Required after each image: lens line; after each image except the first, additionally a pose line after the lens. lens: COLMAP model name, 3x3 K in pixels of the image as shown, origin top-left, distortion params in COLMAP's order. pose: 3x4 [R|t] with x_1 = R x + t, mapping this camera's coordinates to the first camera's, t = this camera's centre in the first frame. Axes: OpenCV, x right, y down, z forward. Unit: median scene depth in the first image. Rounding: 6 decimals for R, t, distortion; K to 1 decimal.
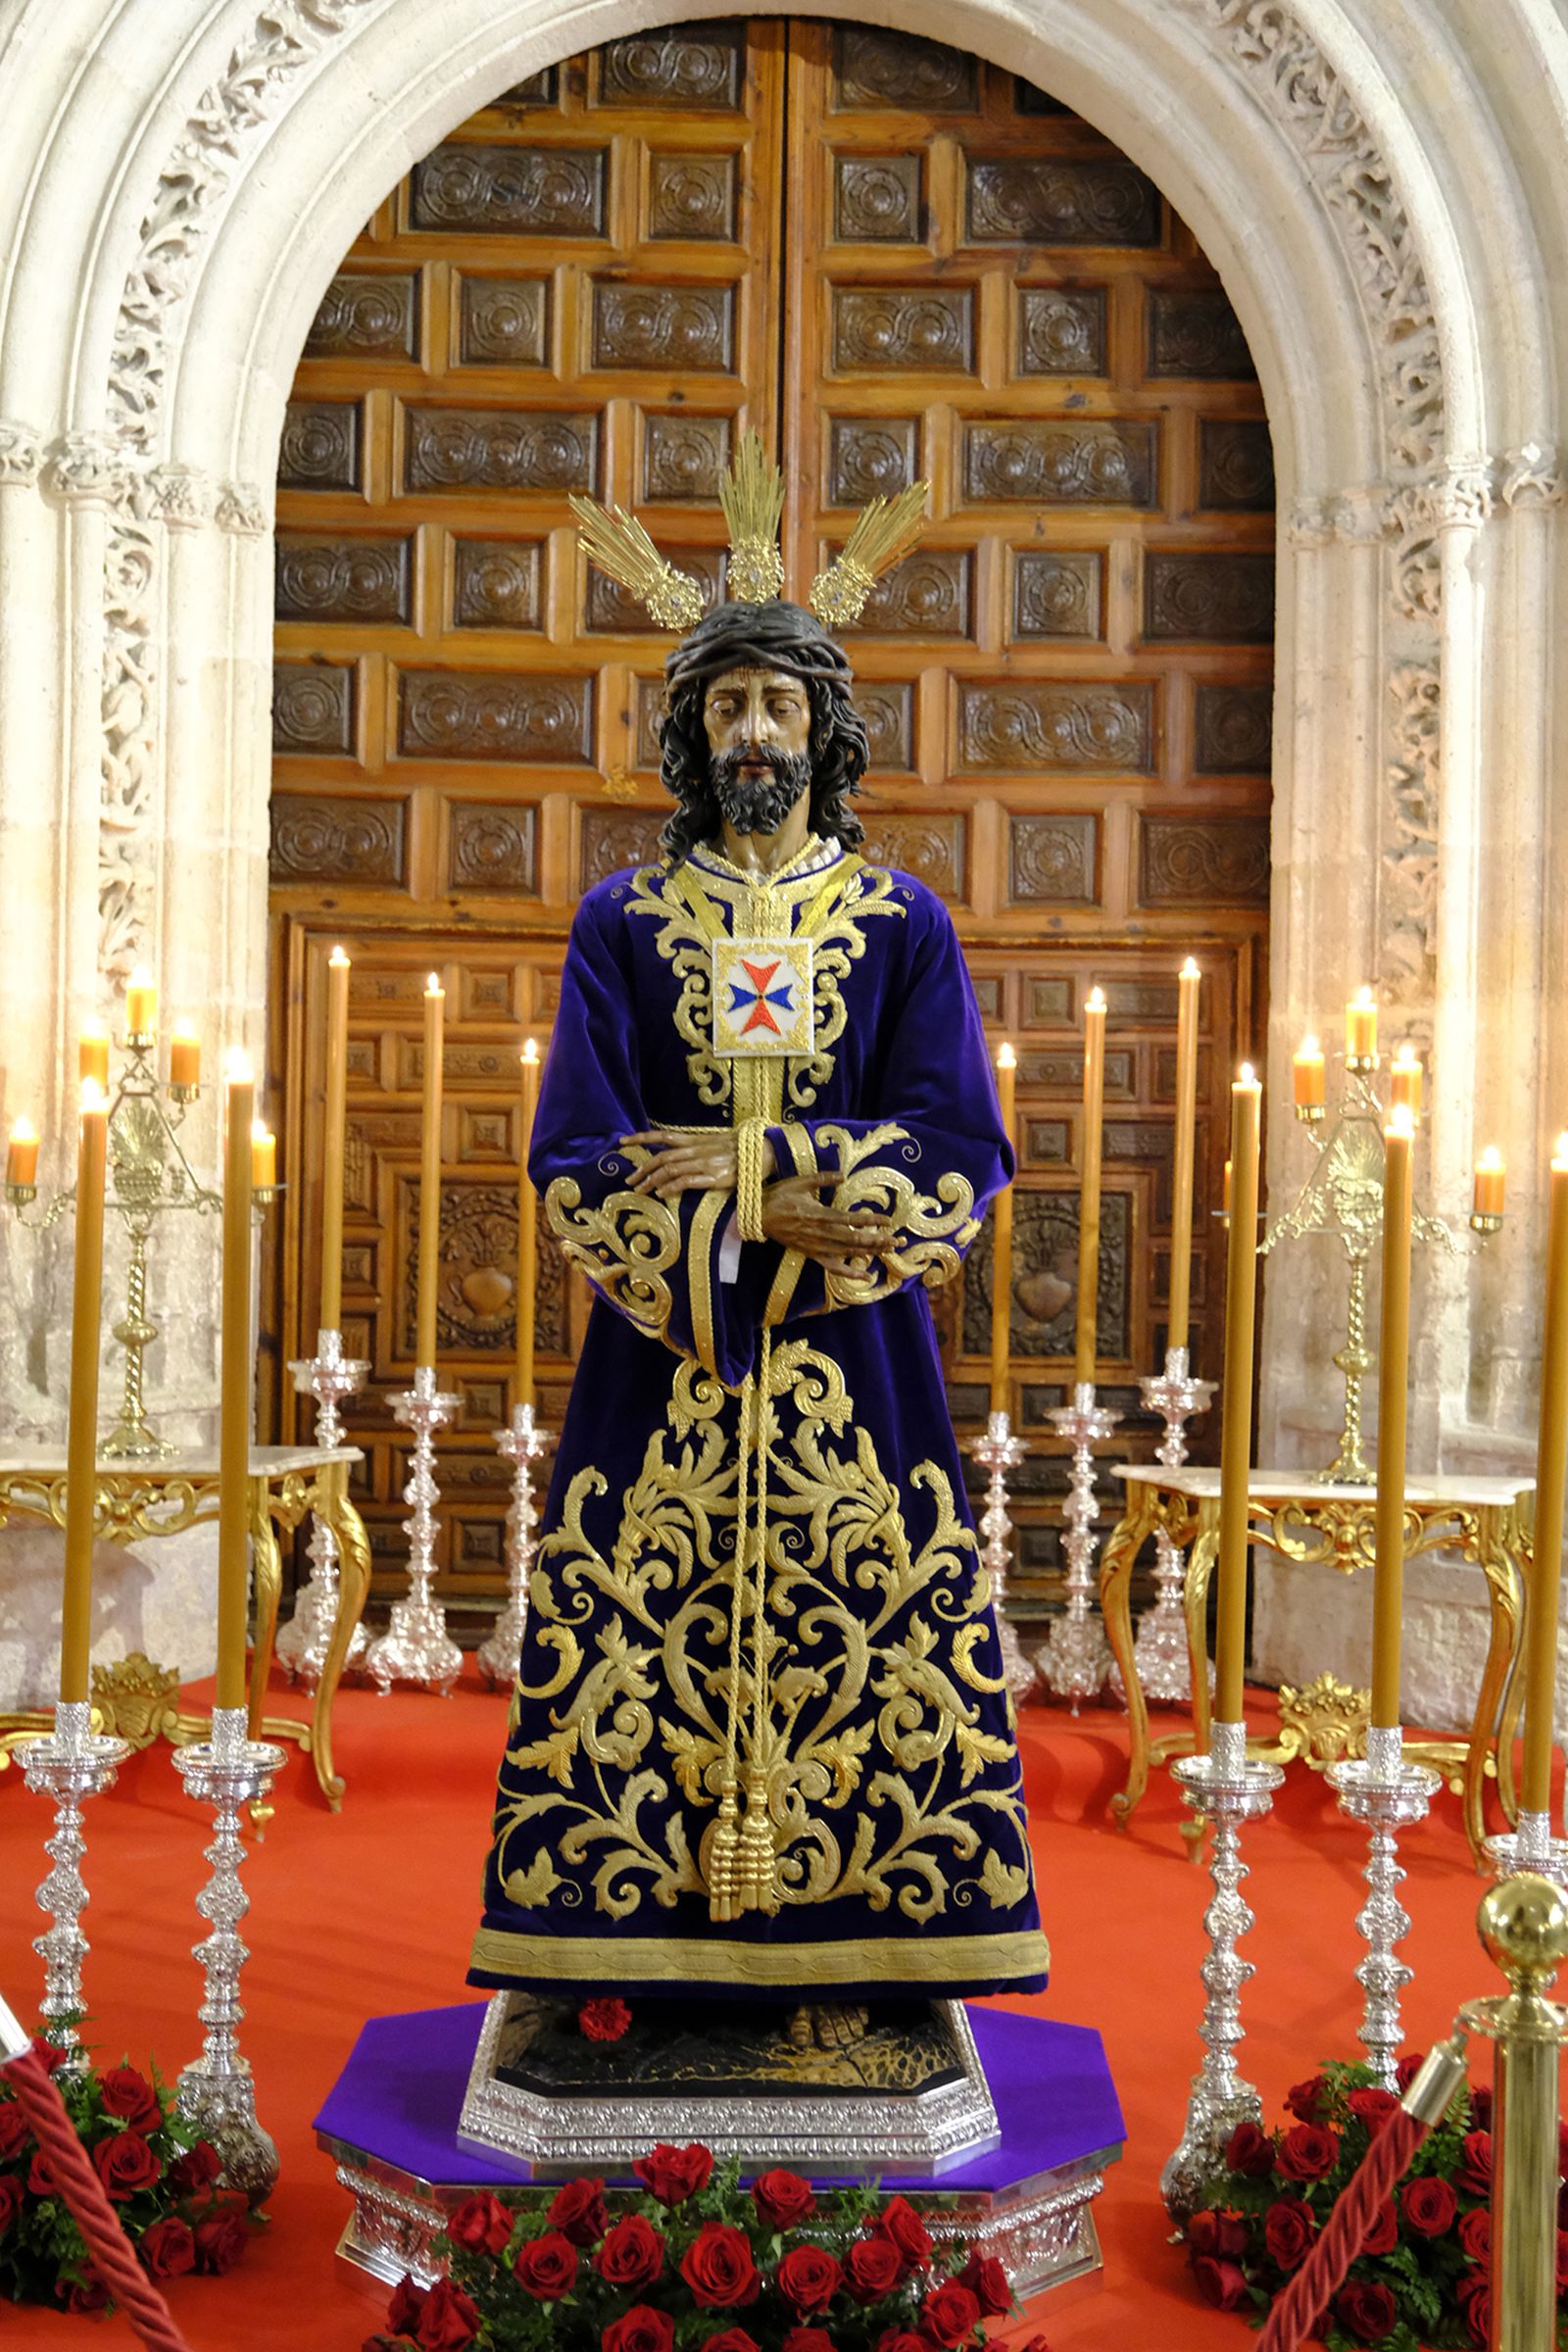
lens RADIAL K [[2770.4, 0, 787.3], [0, 2770.4, 1166.2], [0, 0, 1]] dist [0.004771, -0.009489]
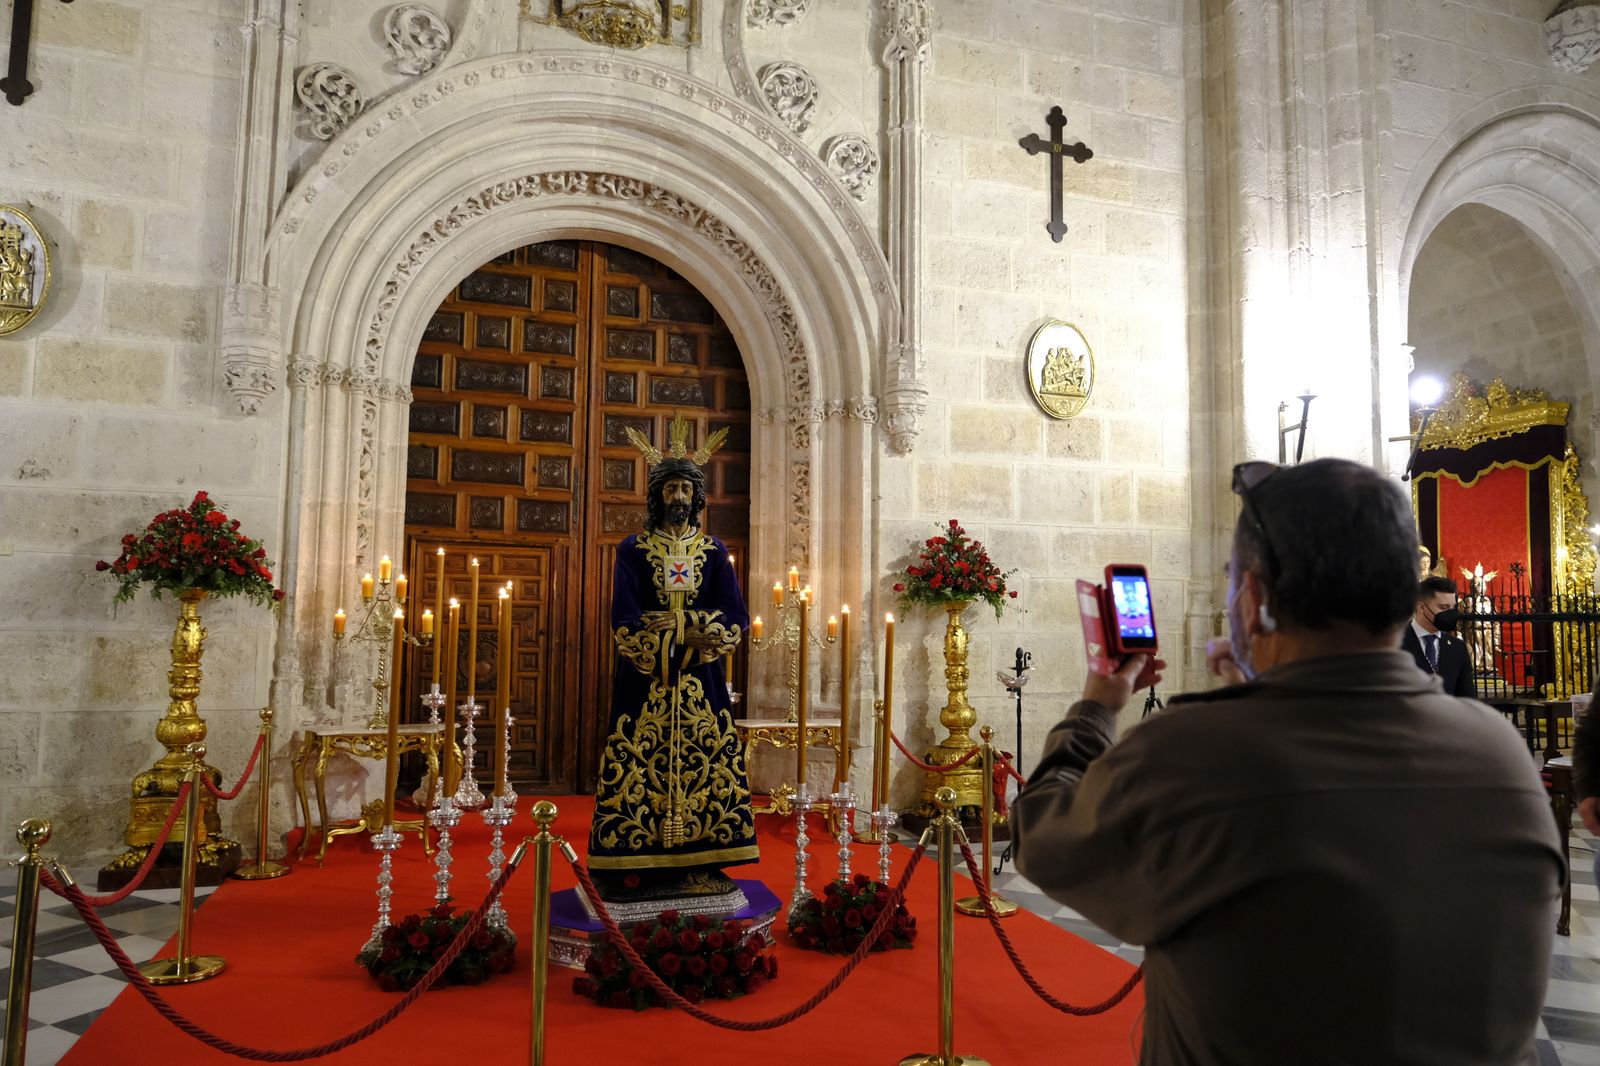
lens RADIAL K [[1084.7, 0, 811.0], [0, 1084.7, 536.9], [0, 0, 1]] dist [-0.031729, 0.017602]
pose [[0.950051, 0.014525, 0.311758, -0.269182], [0.010424, 0.996882, -0.078210, 0.000719], [-0.311922, 0.077553, 0.946937, -0.320510]]
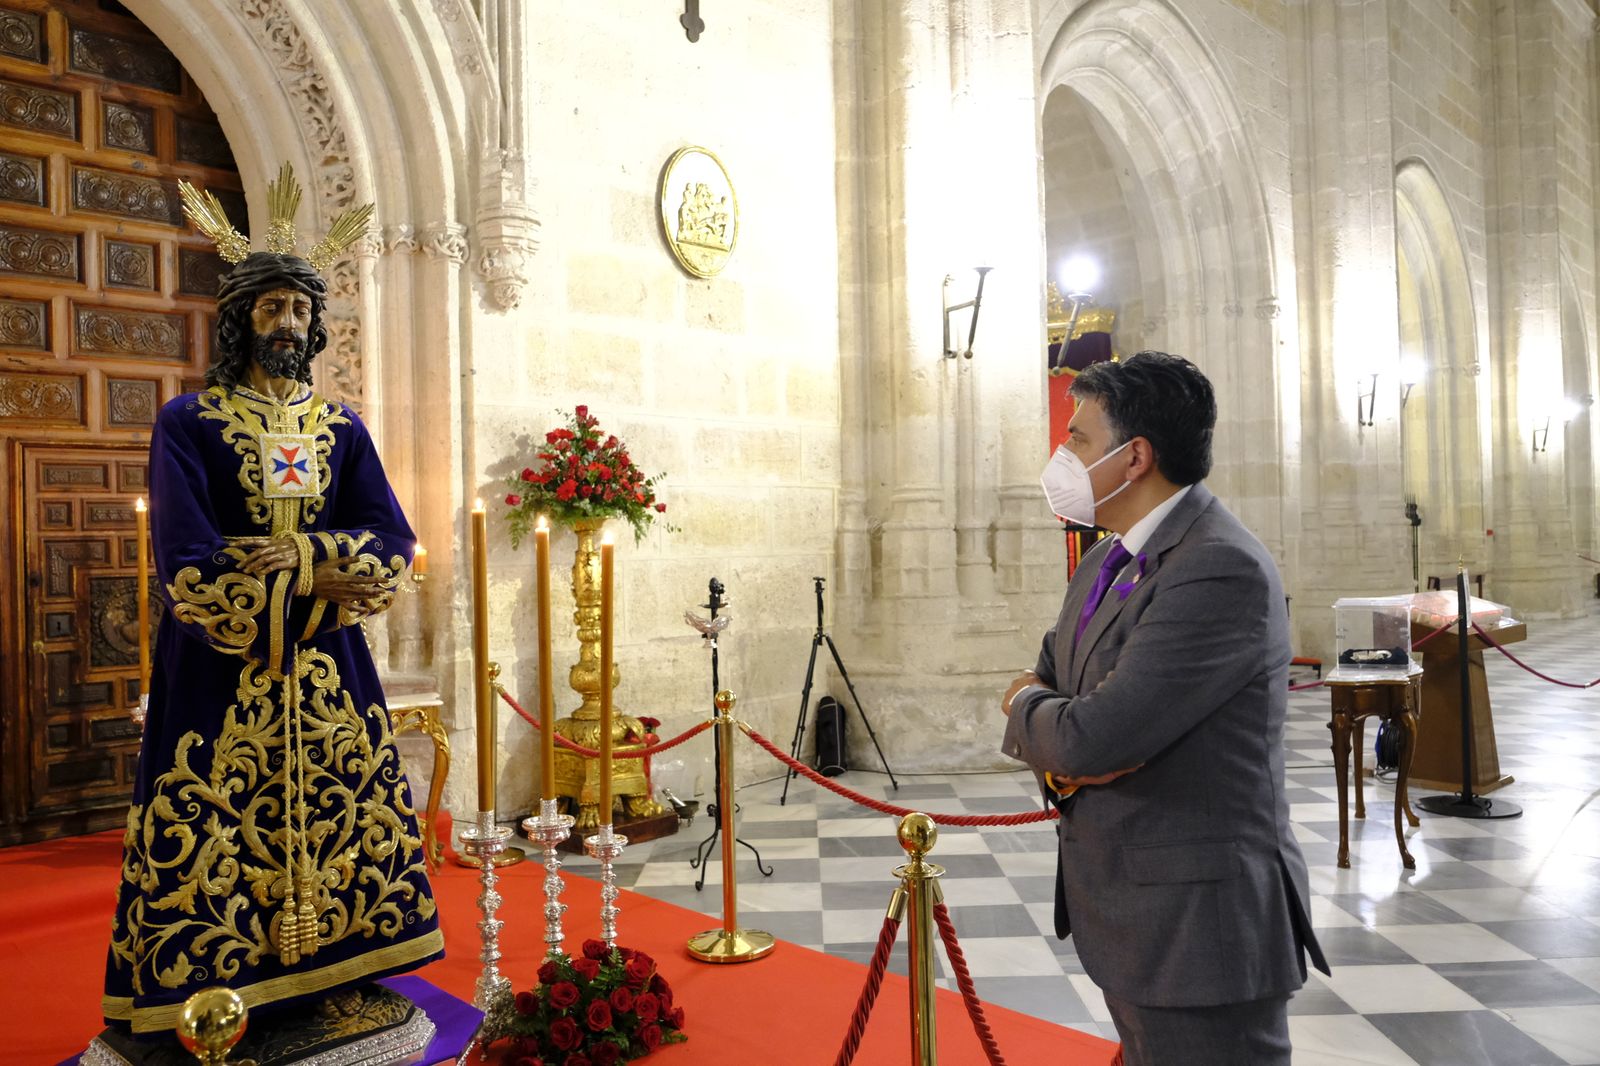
lens RADIAL K [[1217.3, 0, 812.4], [0, 1217.3, 536.2], [0, 0, 1]] dist [-0.037042, 0.024317]
pose [[0.700525, -0.030743, 0.712965, -0.340295], [0.043107, 0.999070, 0.000725, 0.001133], [-0.712324, 0.030226, 0.701199, 0.176586]]
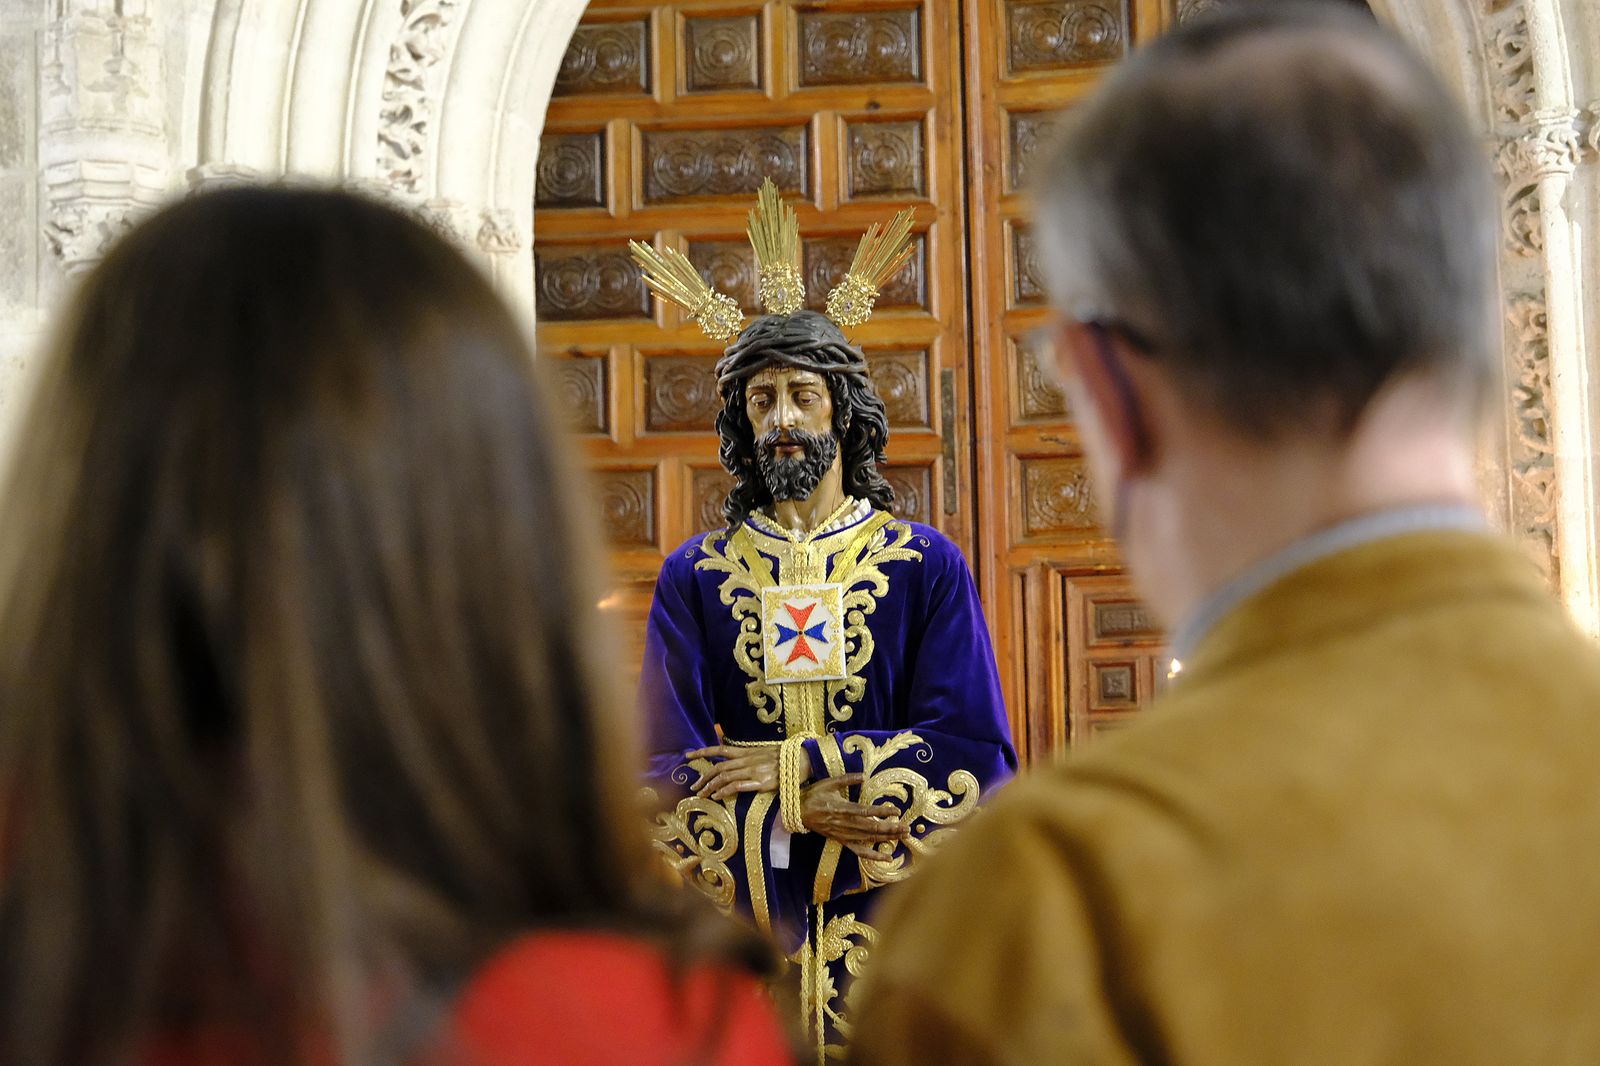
lens RADIAL K [[2690.2, 0, 822.1], [0, 2690.2, 580.4], [0, 0, 1]] dist [-0.015913, 0.206420]
pose [[0.989161, -0.052614, -0.137082, 0.161032], [0.041914, 0.995929, -0.079805, 0.010821], [0.140723, 0.073194, 0.987340, -0.169889]]
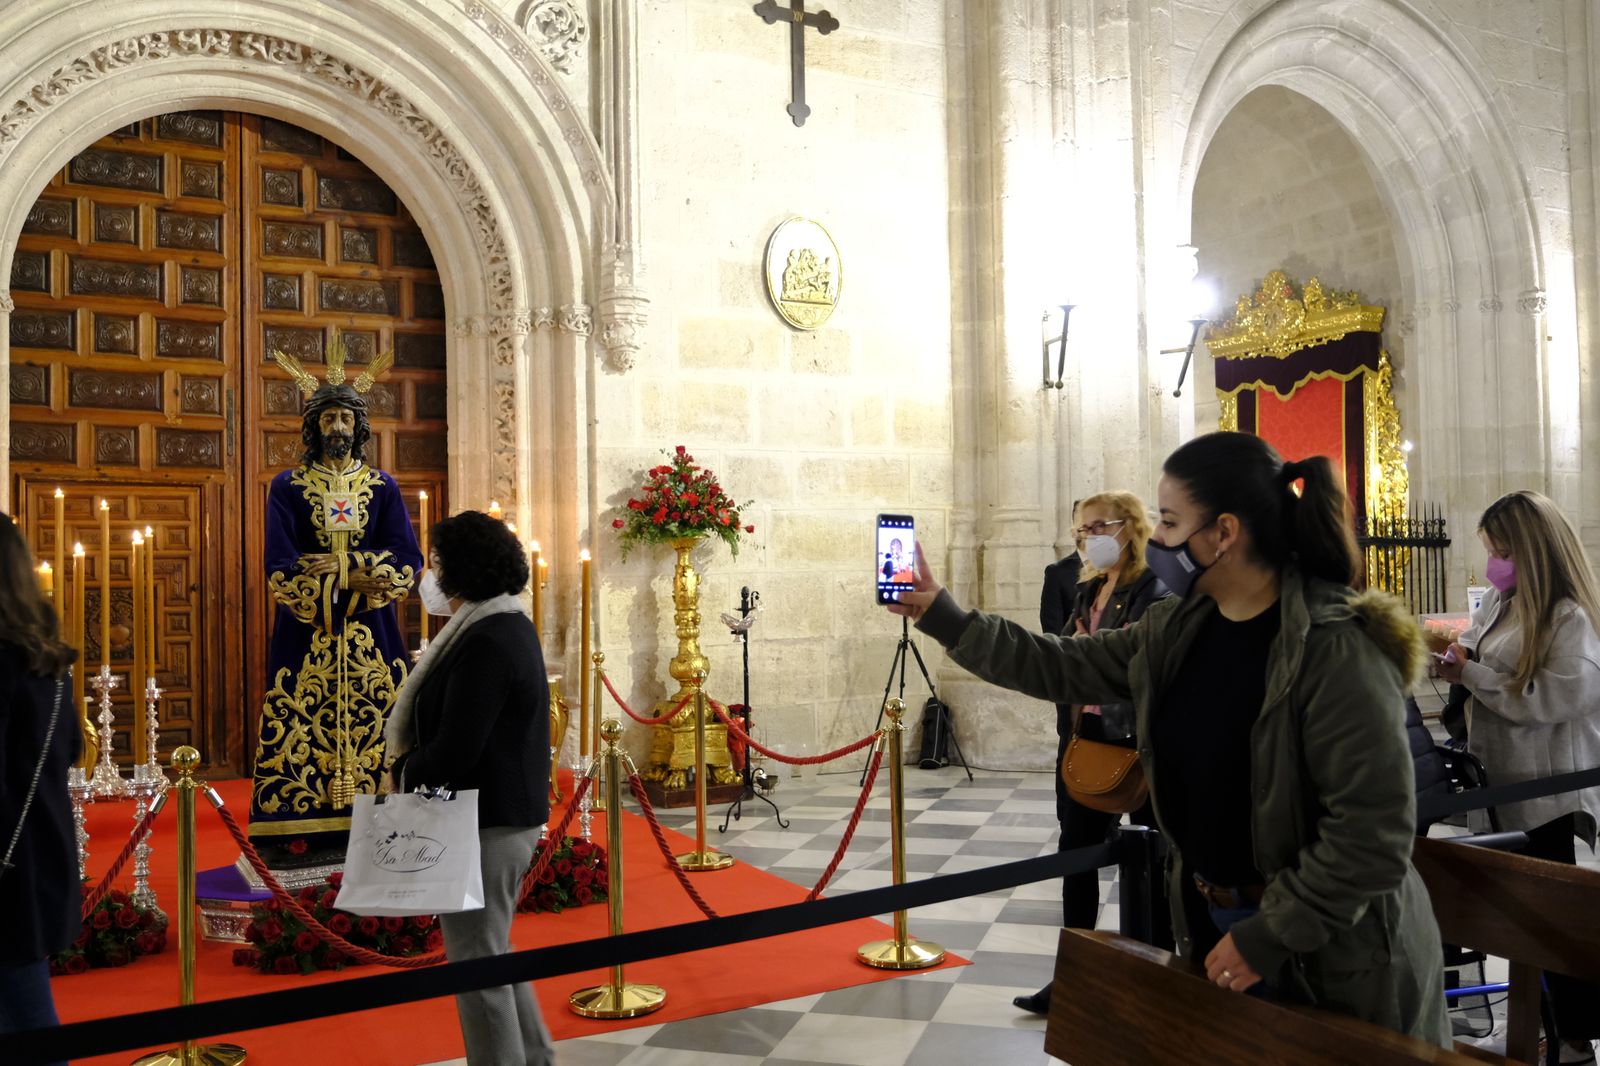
lens RADIAL K [[1382.1, 0, 814.0], [0, 1382.1, 538.3], [0, 0, 1]] dist [-0.035338, 0.032123]
pose [[0.881978, -0.025080, 0.470624, -0.266313], [0.039231, 0.999024, -0.020282, 0.021090], [-0.469656, 0.036352, 0.882101, -0.608090]]
